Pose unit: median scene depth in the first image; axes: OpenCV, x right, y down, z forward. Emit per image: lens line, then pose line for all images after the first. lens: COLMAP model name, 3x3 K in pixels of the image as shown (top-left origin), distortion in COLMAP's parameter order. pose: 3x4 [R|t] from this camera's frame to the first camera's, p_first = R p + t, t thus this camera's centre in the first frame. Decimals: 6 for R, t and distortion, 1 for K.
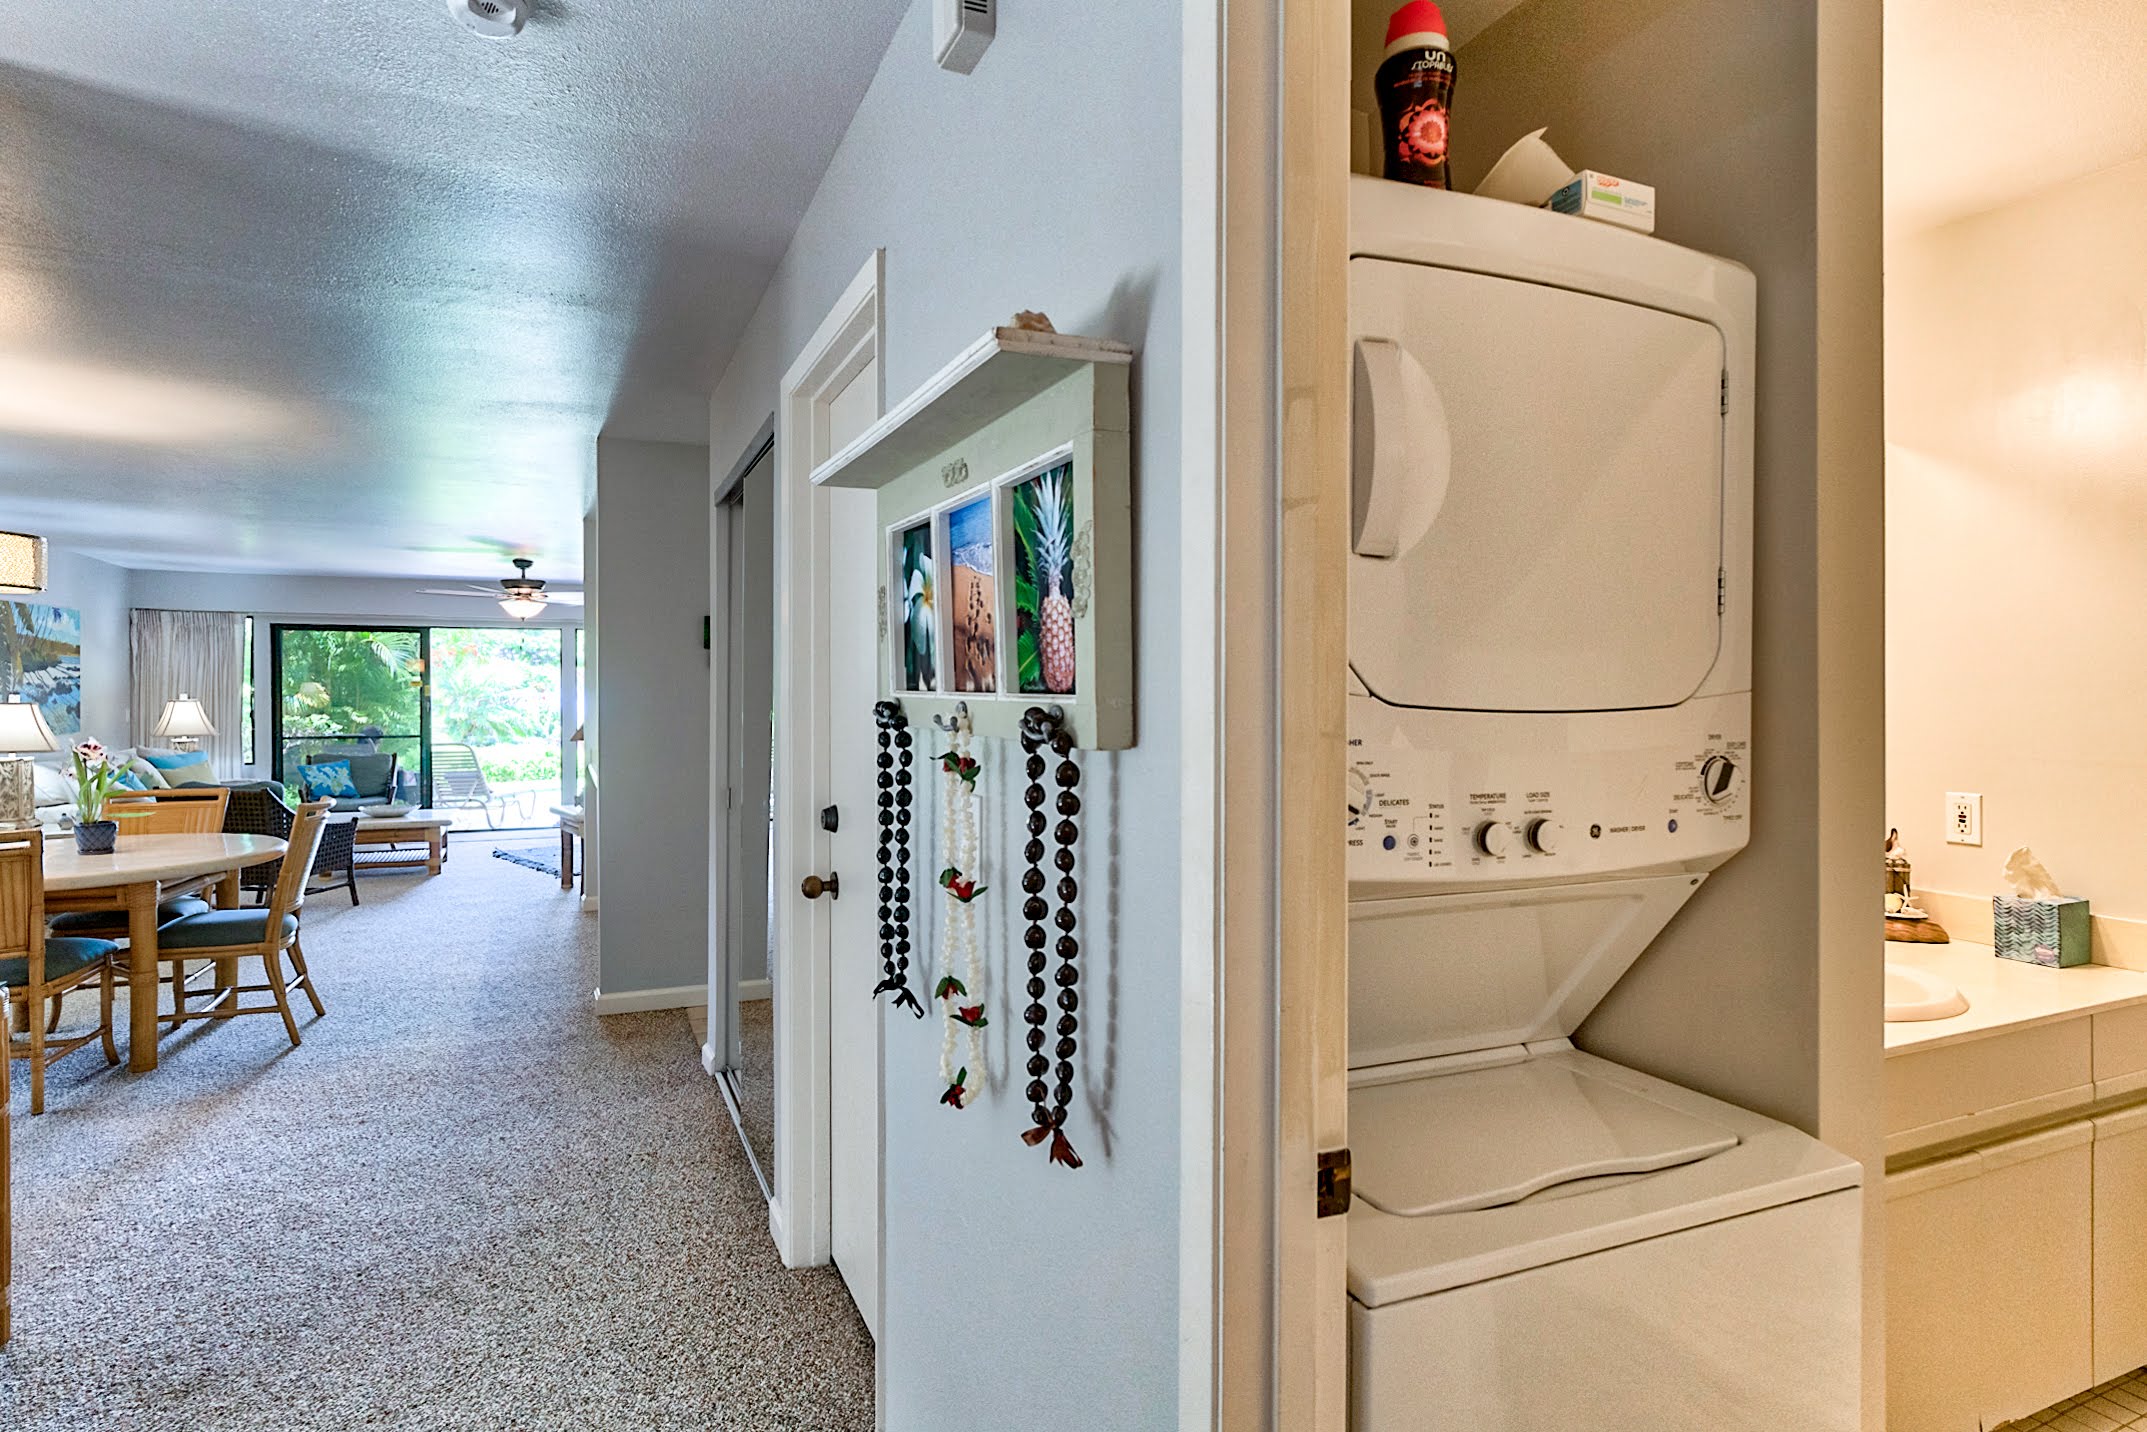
lens RADIAL K [[1106.5, 0, 1056.0], [0, 1106.5, 696.5], [0, 0, 1]] dist [-0.000698, 0.000282]
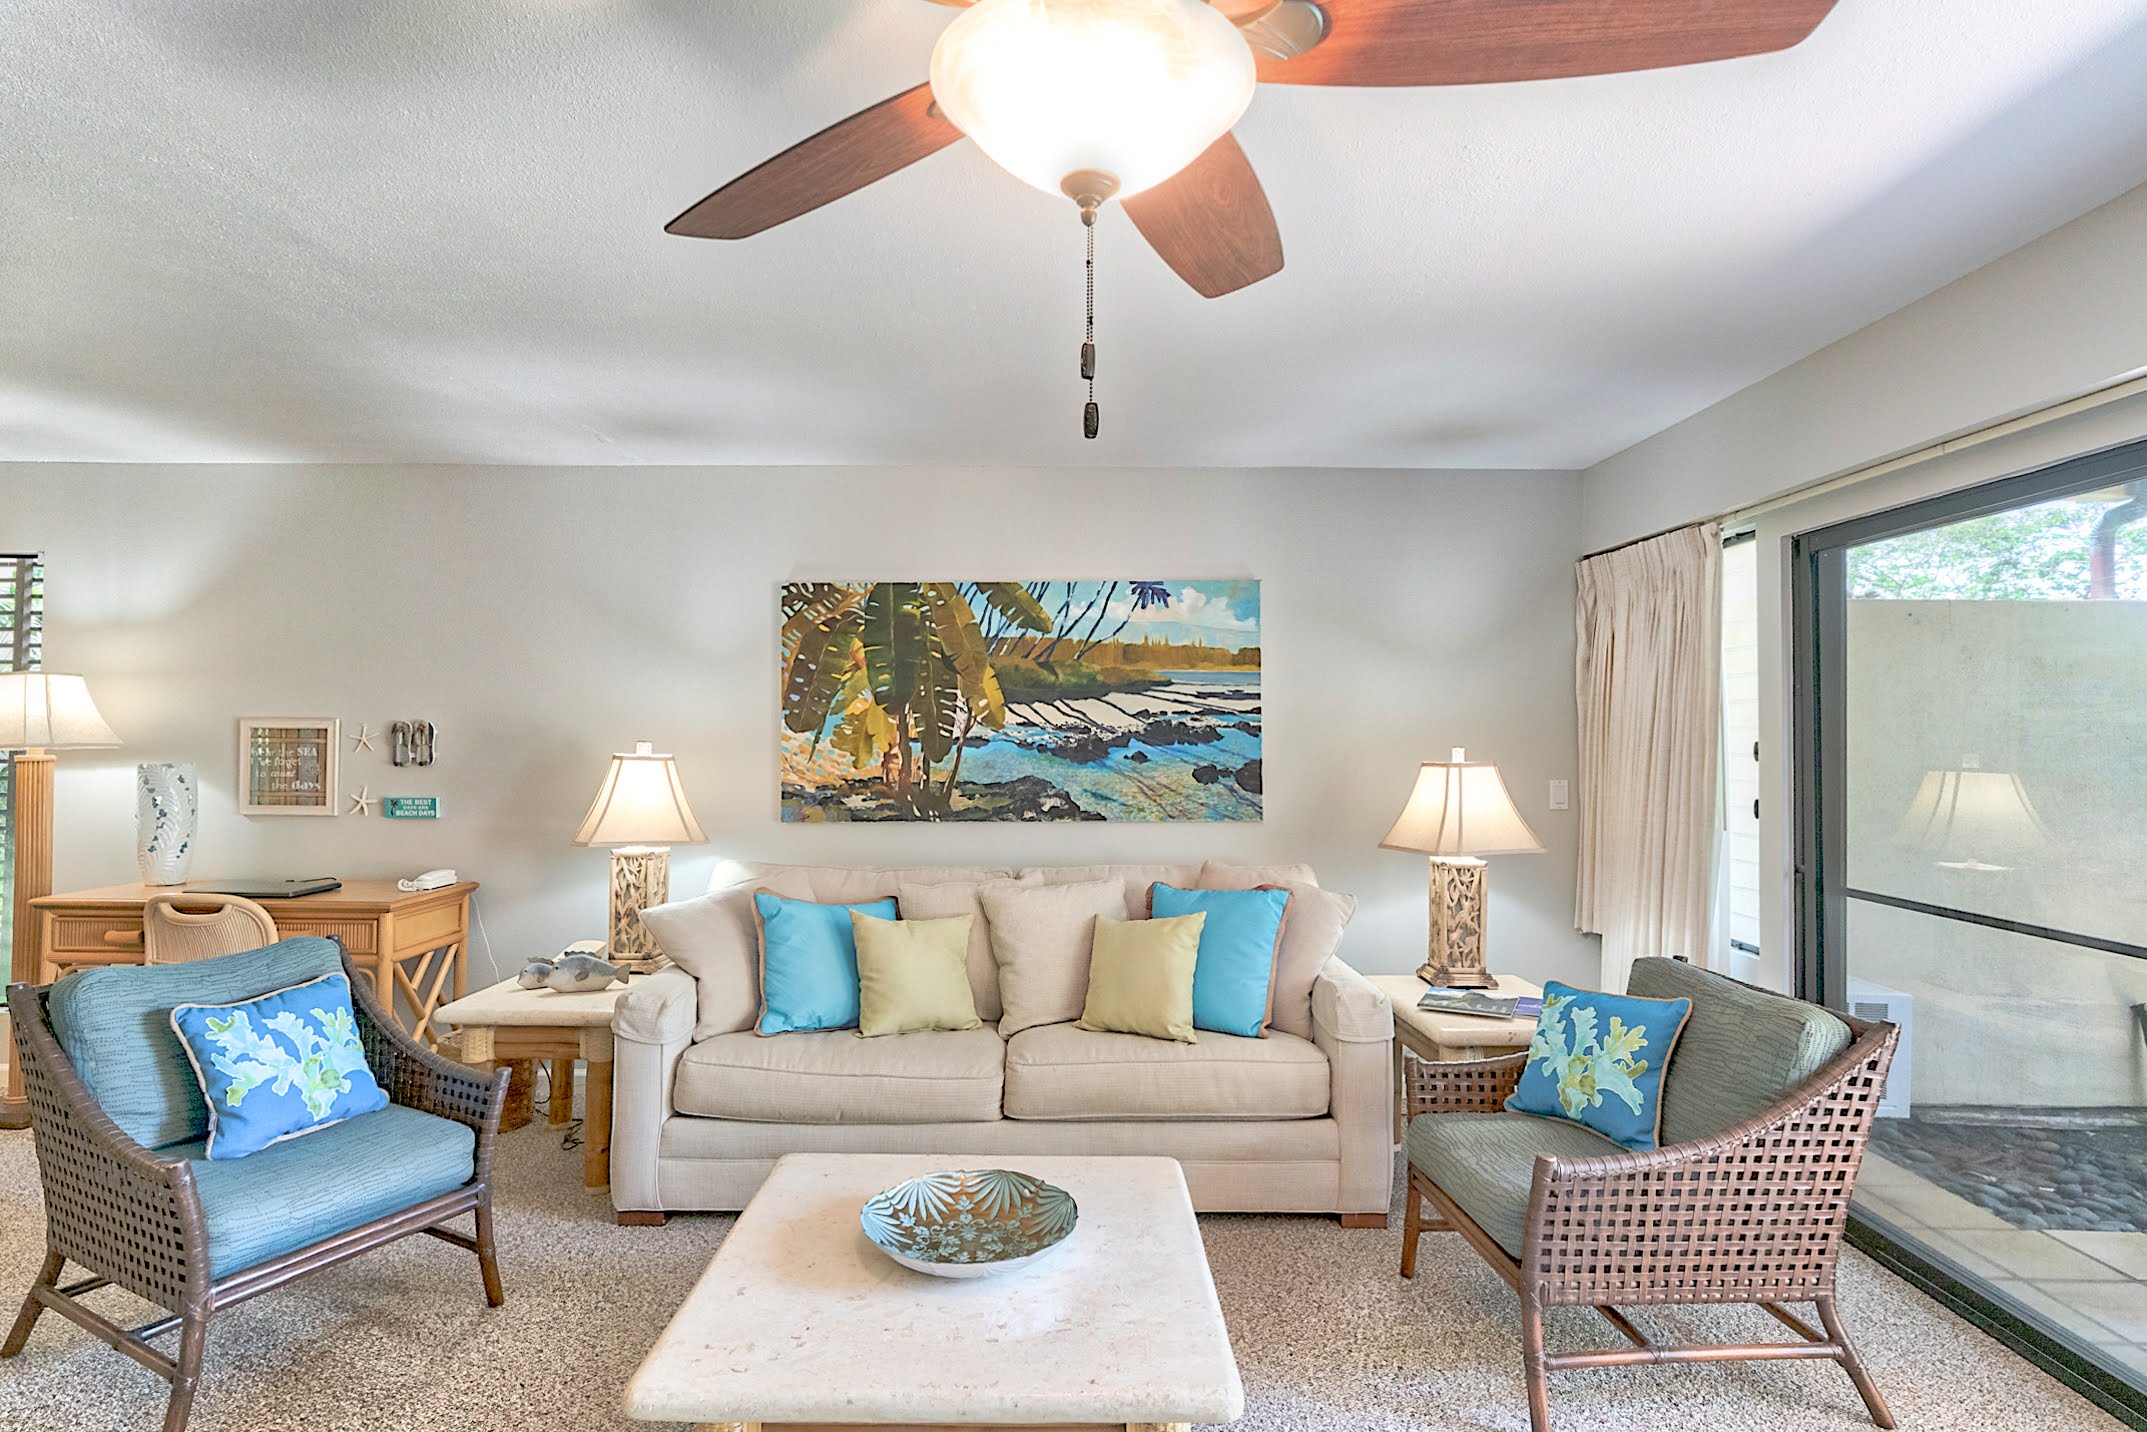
lens RADIAL K [[1093.5, 0, 1067.9], [0, 1093.5, 709.6], [0, 0, 1]] dist [-0.013170, 0.006631]
pose [[-0.413603, -0.022477, -0.910180, -0.399709], [-0.010069, 0.999747, -0.020113, -0.007421], [0.910402, 0.000846, -0.413724, 1.147648]]
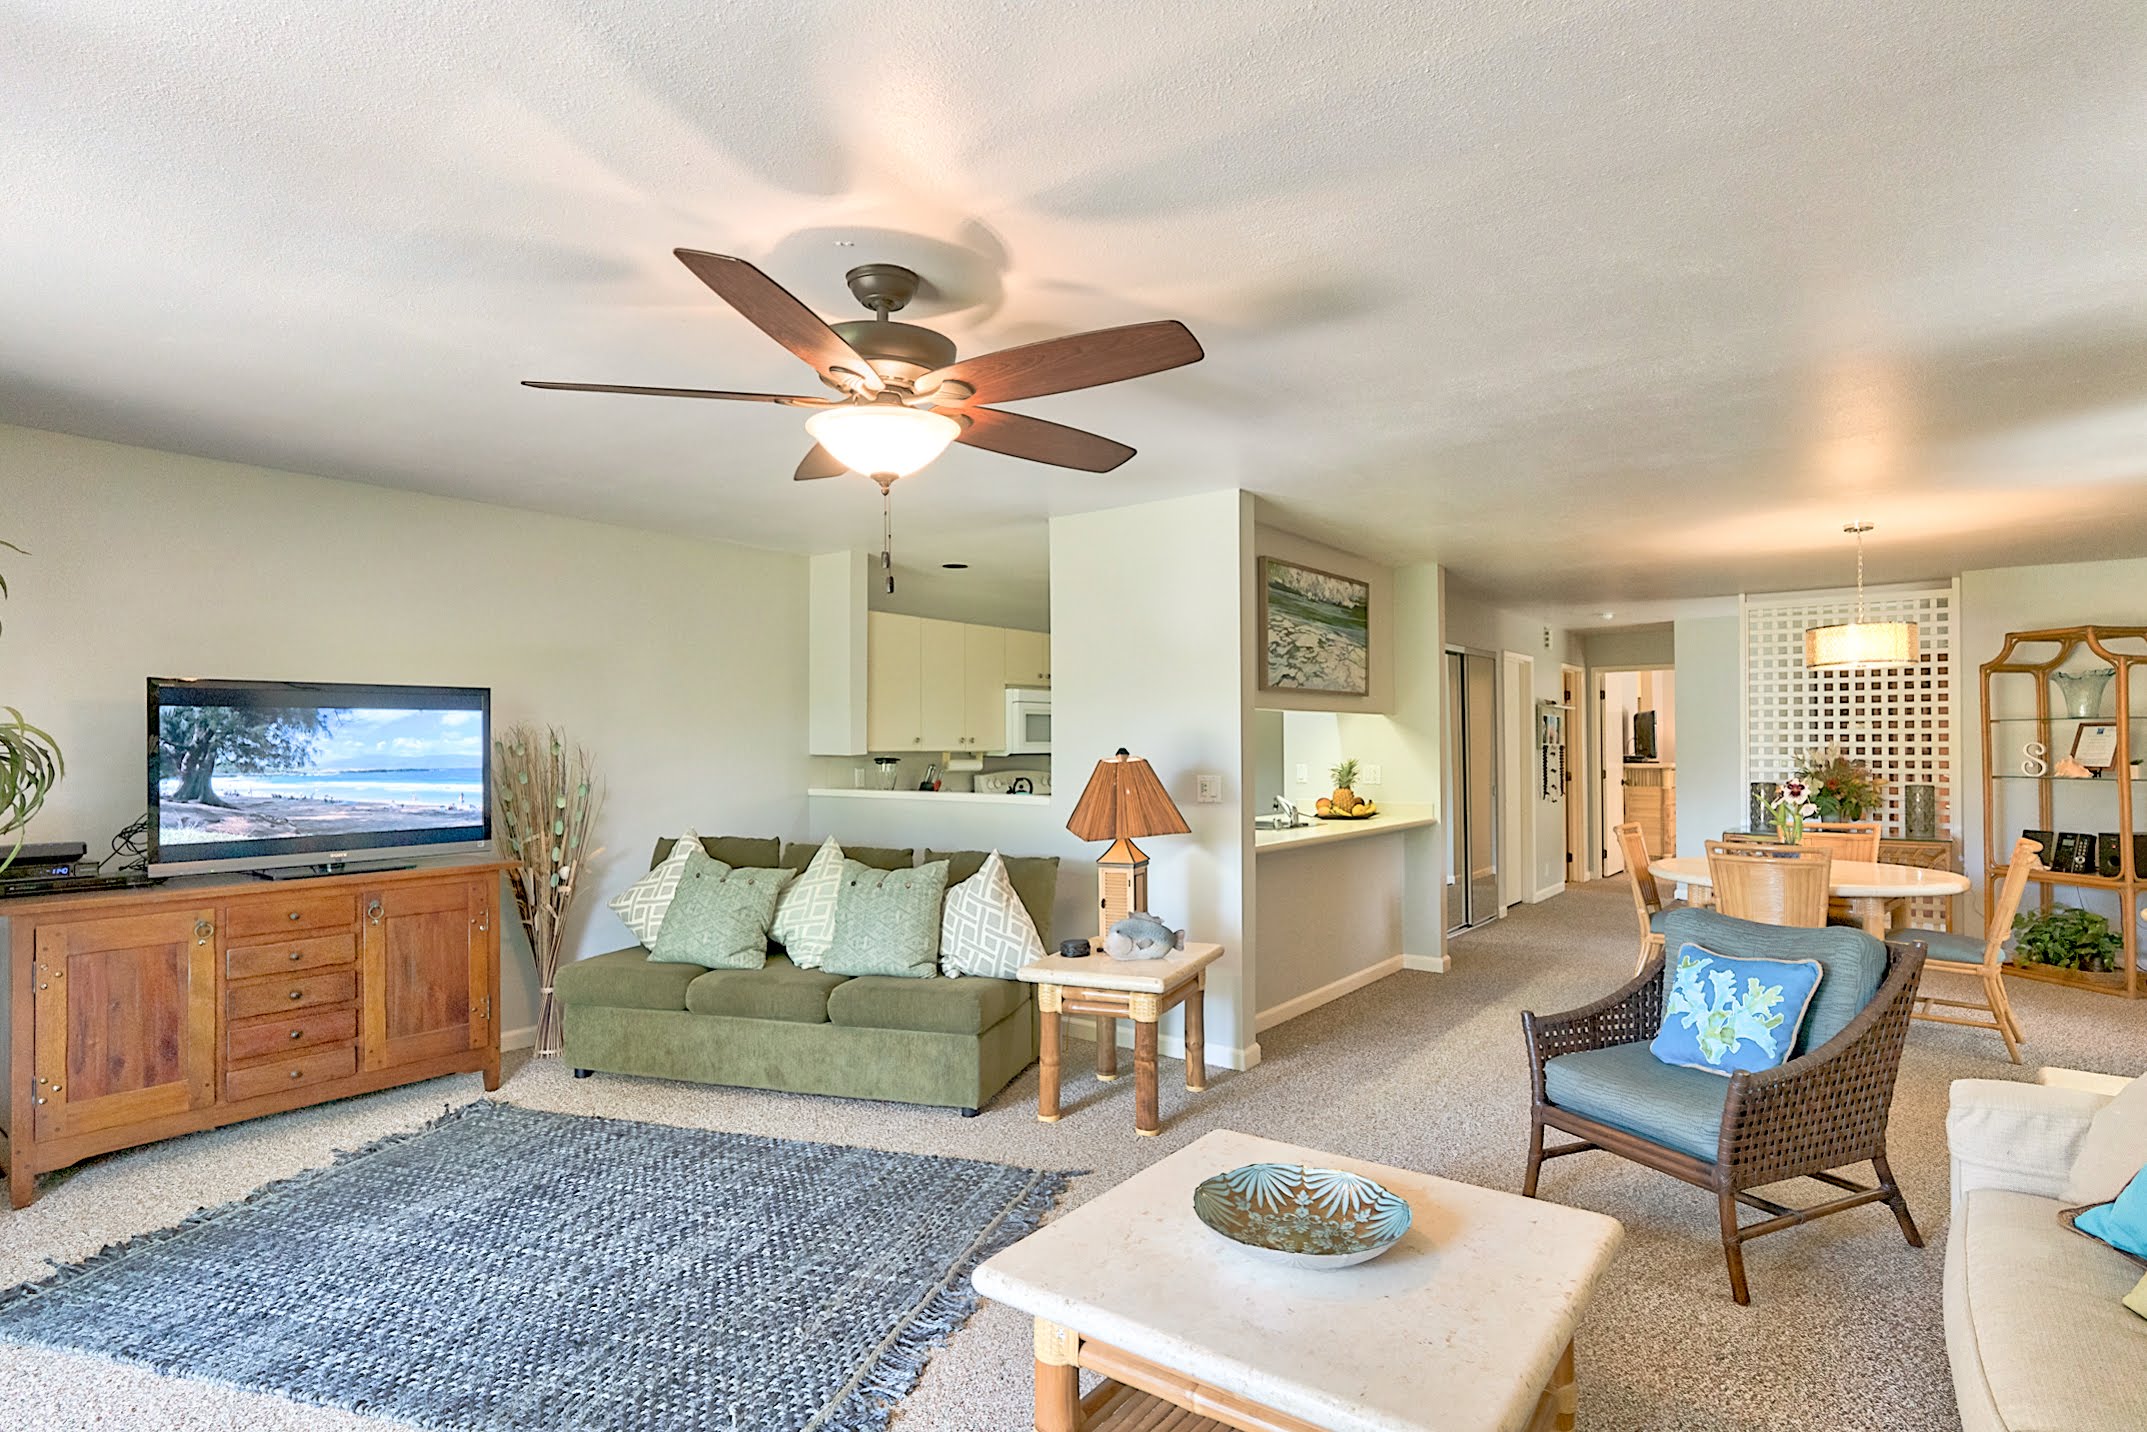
lens RADIAL K [[1114.3, 0, 1072.6], [0, 1114.3, 735.0], [0, 0, 1]] dist [-0.014988, 0.009494]
pose [[-0.477696, 0.012451, 0.878437, -0.817941], [0.009451, 0.999915, -0.009034, -0.004081], [-0.878474, 0.003986, -0.477773, 1.192205]]
